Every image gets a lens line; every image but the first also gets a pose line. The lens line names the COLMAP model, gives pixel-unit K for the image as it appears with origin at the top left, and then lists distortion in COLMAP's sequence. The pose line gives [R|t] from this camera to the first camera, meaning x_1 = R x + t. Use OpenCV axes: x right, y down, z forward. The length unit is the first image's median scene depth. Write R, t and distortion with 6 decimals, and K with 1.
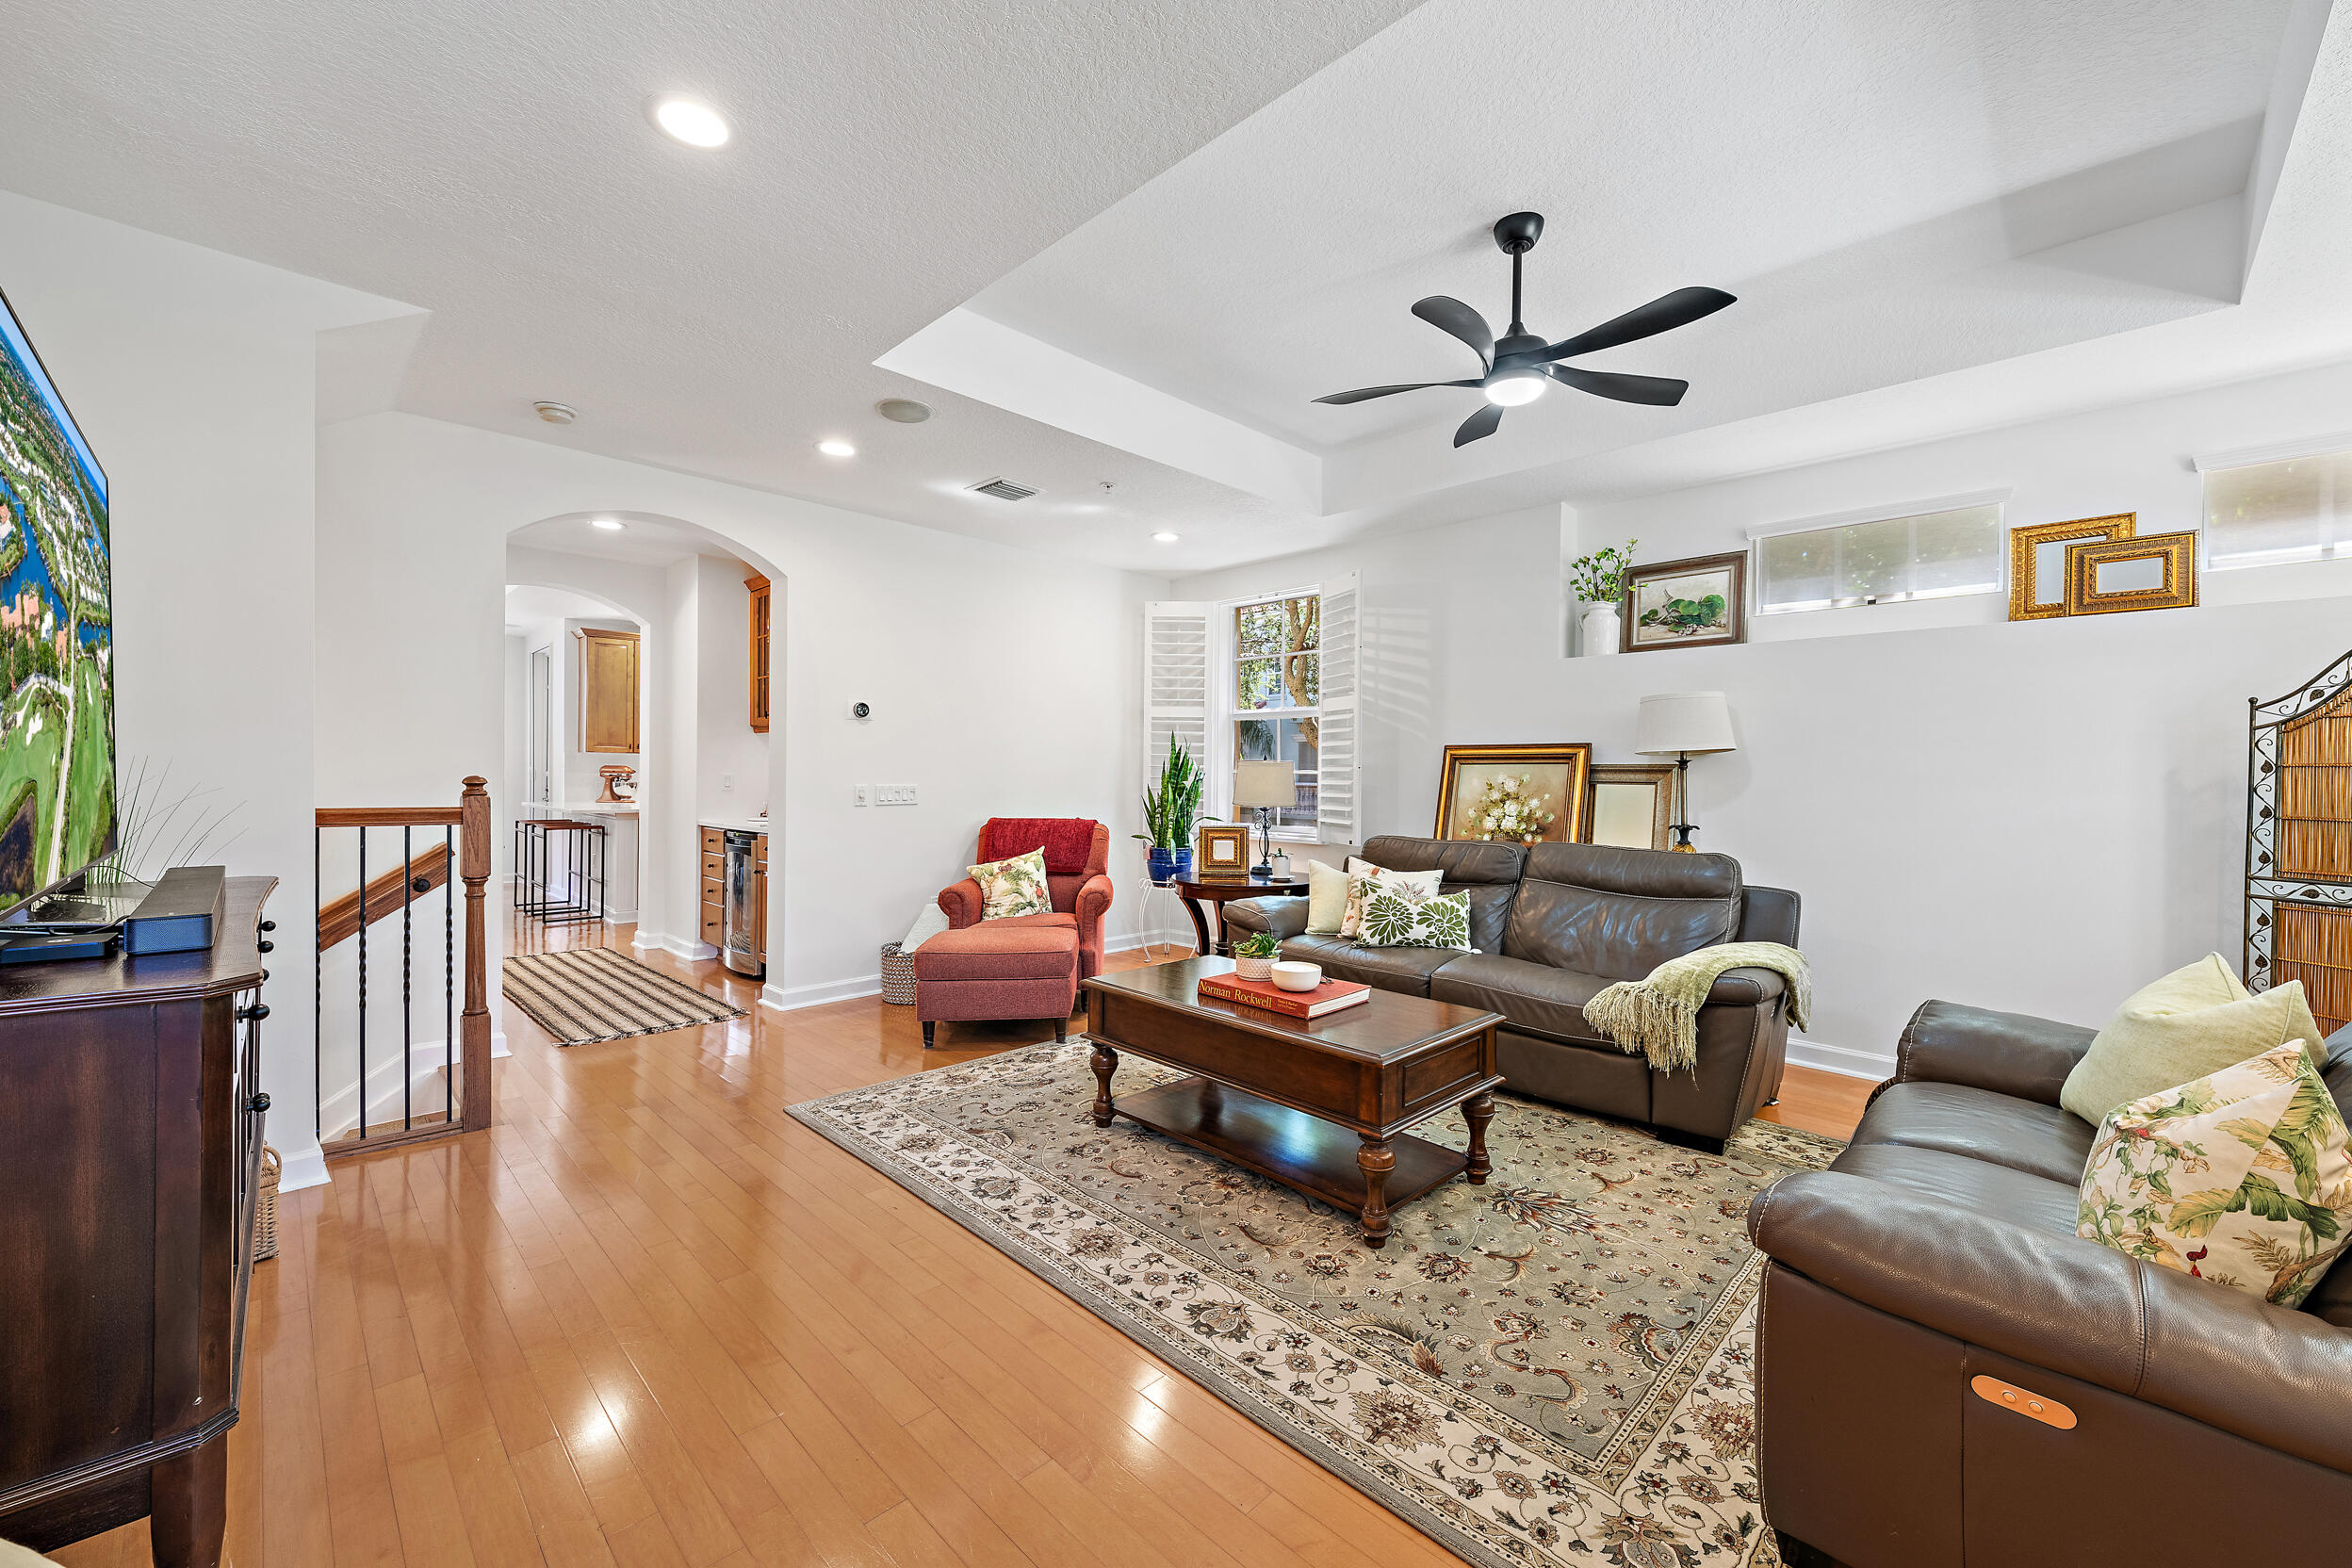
lens RADIAL K [[926.0, 0, 1188.0], [0, 926.0, 780.0], [0, 0, 1]] dist [-0.002009, 0.000736]
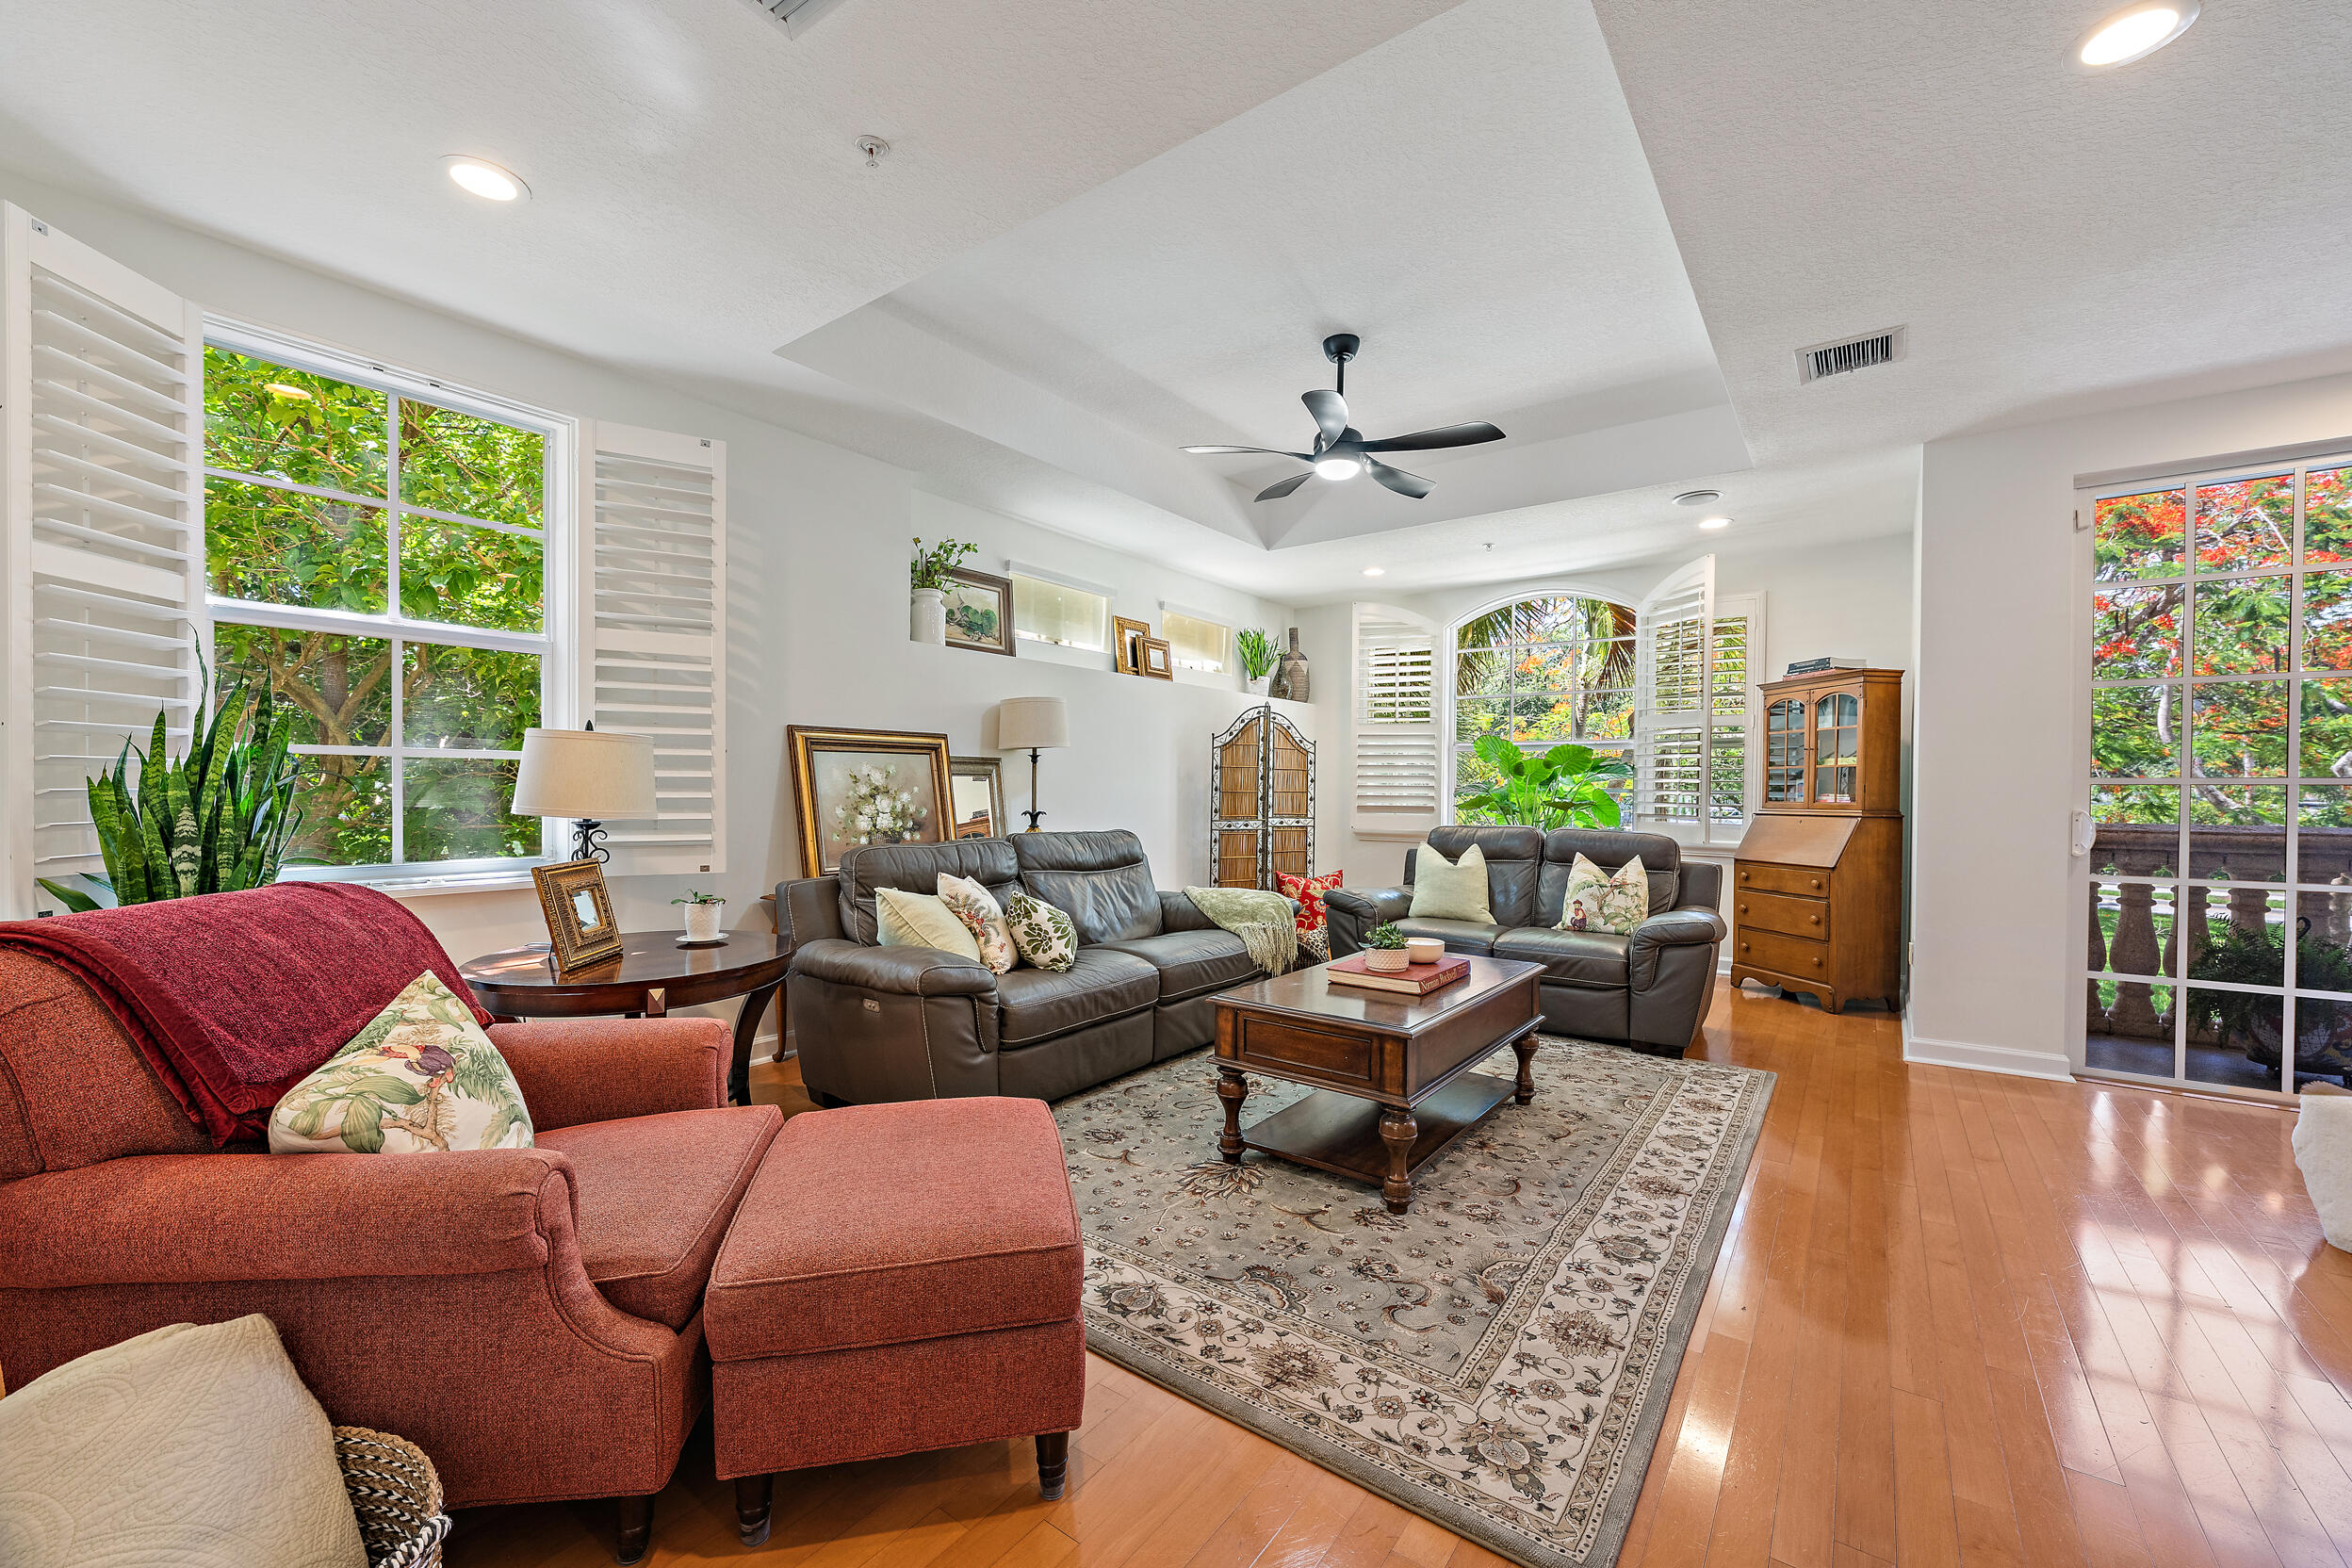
lens RADIAL K [[926.0, 0, 1178.0], [0, 926.0, 790.6], [0, 0, 1]] dist [-0.002009, 0.000736]
pose [[-0.137781, -0.017736, 0.990304, -0.564636], [-0.003158, 0.999842, 0.017467, 0.002125], [-0.990458, -0.000720, -0.137816, 0.872776]]
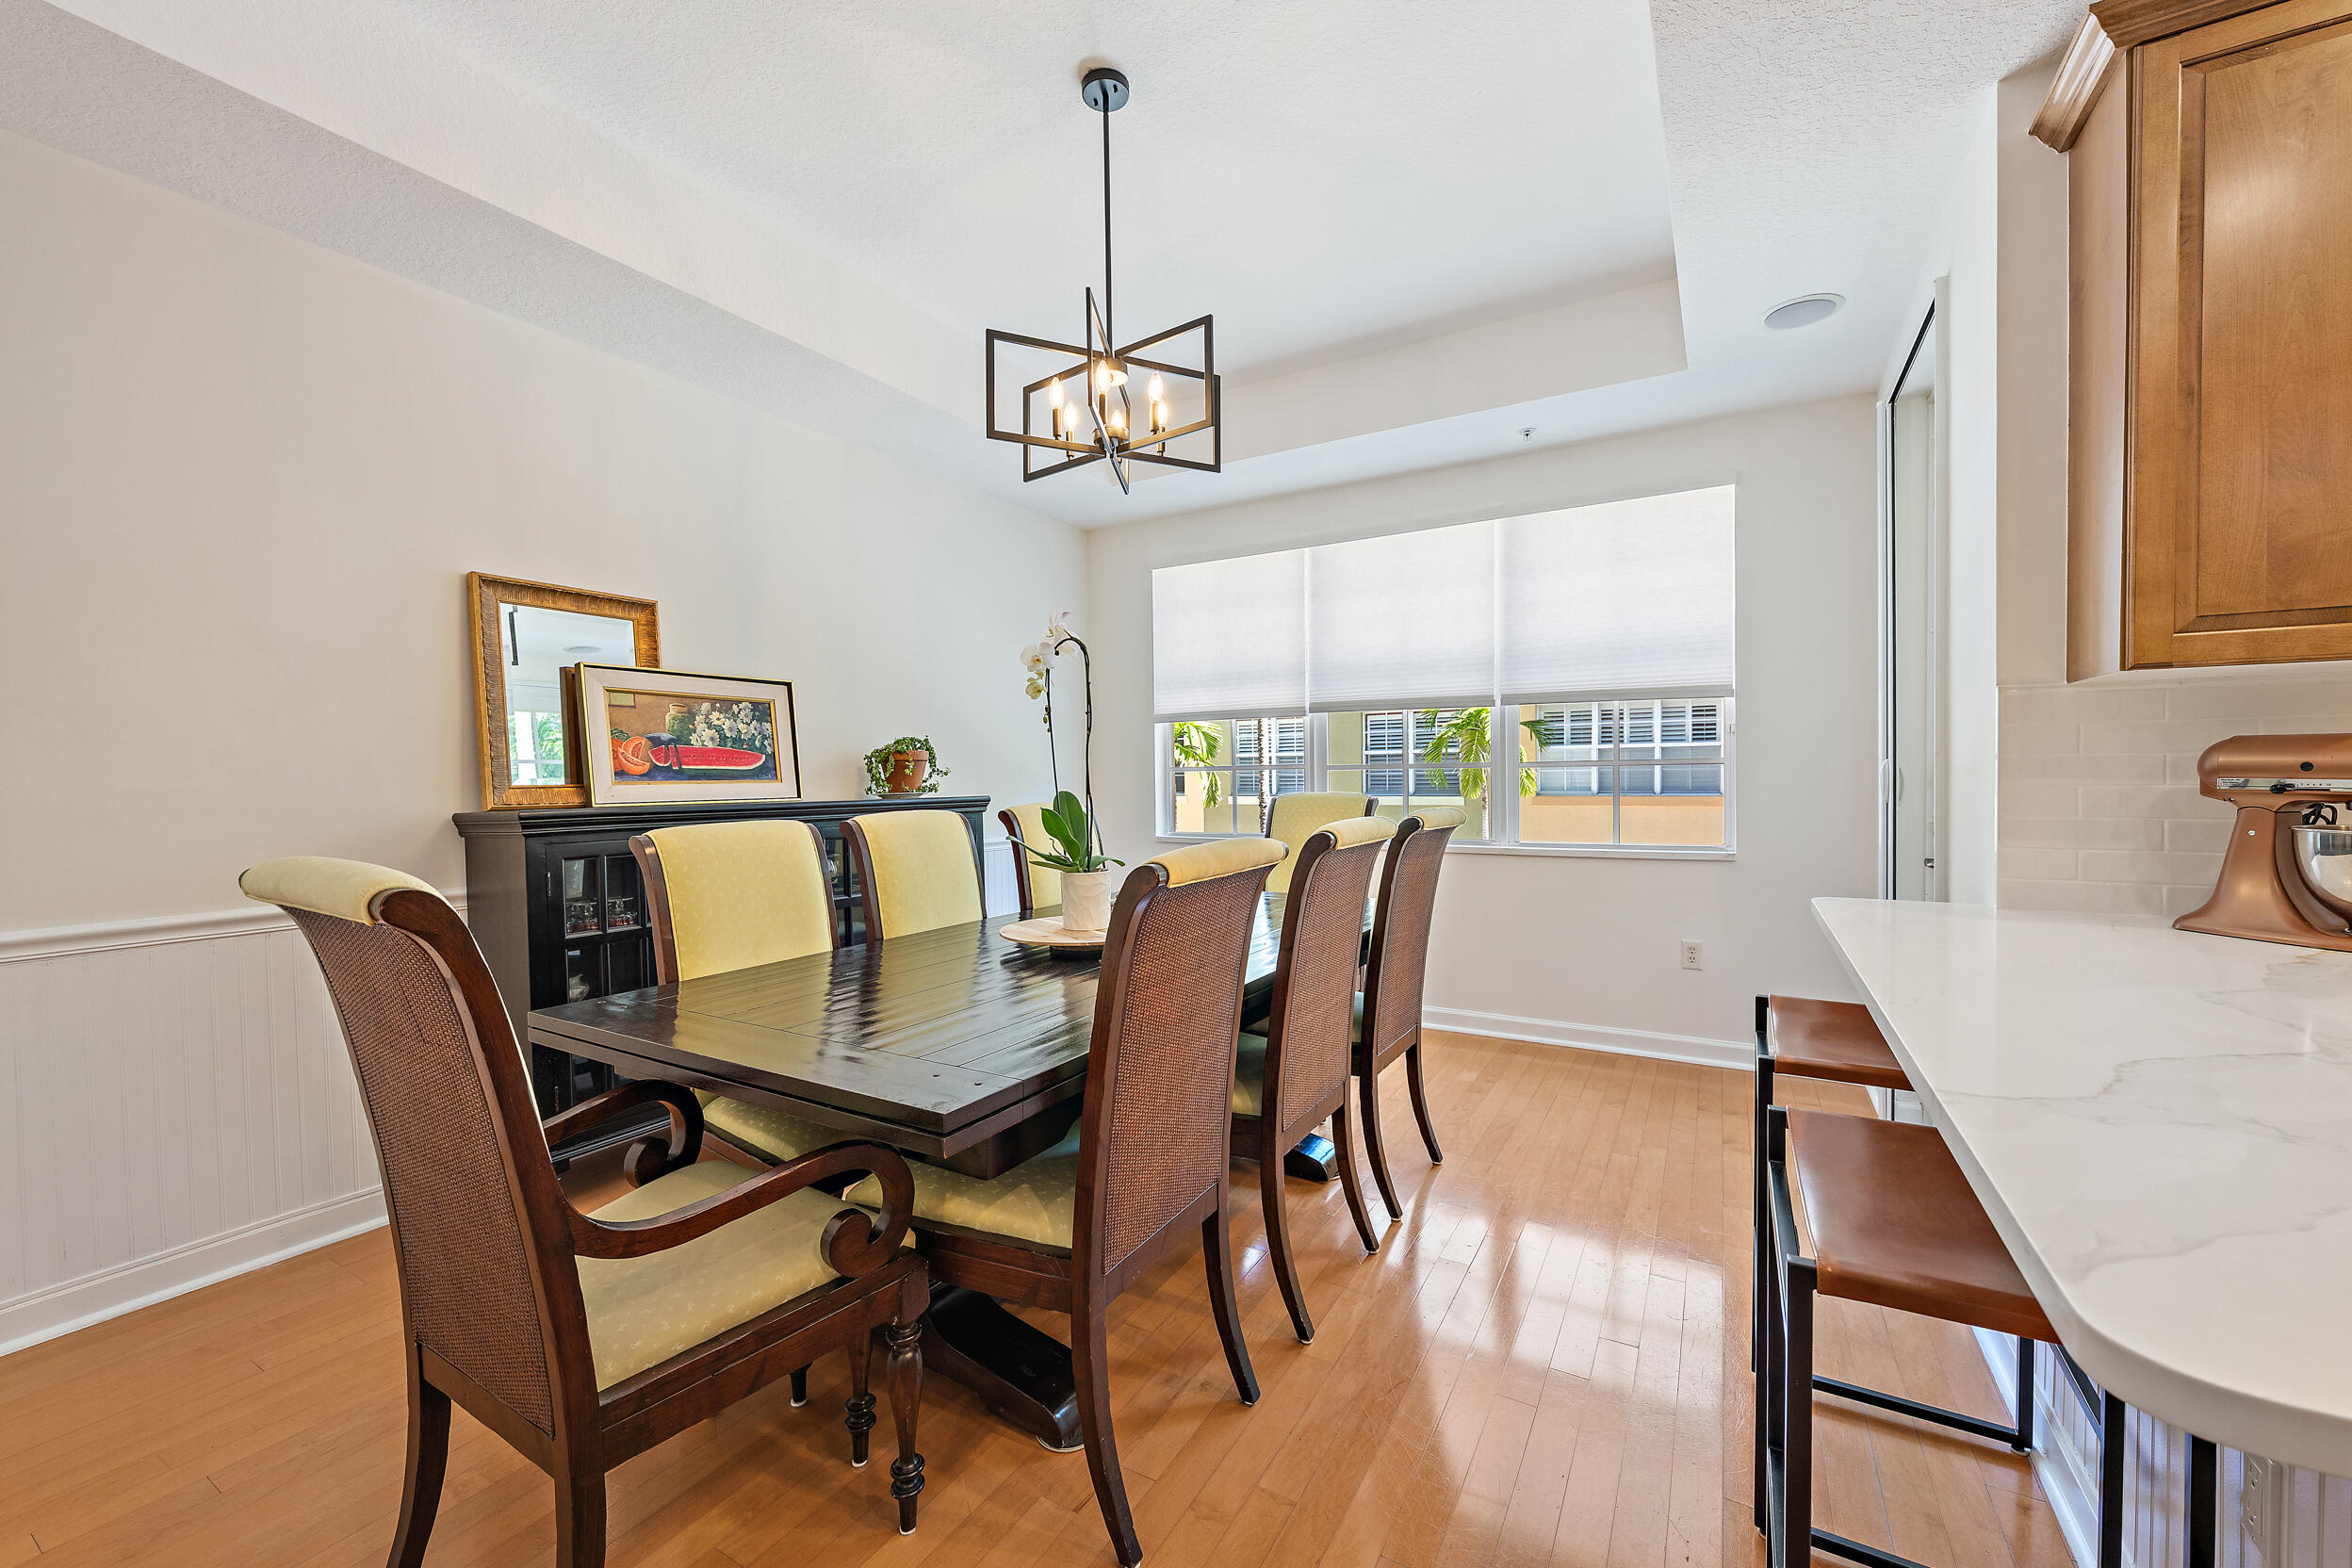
lens RADIAL K [[926.0, 0, 1181.8], [0, 926.0, 790.5], [0, 0, 1]] dist [-0.002009, 0.000736]
pose [[0.237484, 0.001704, -0.971390, -0.980473], [0.011857, 0.999919, 0.004653, -0.016808], [0.971319, -0.012623, 0.237445, 1.468137]]
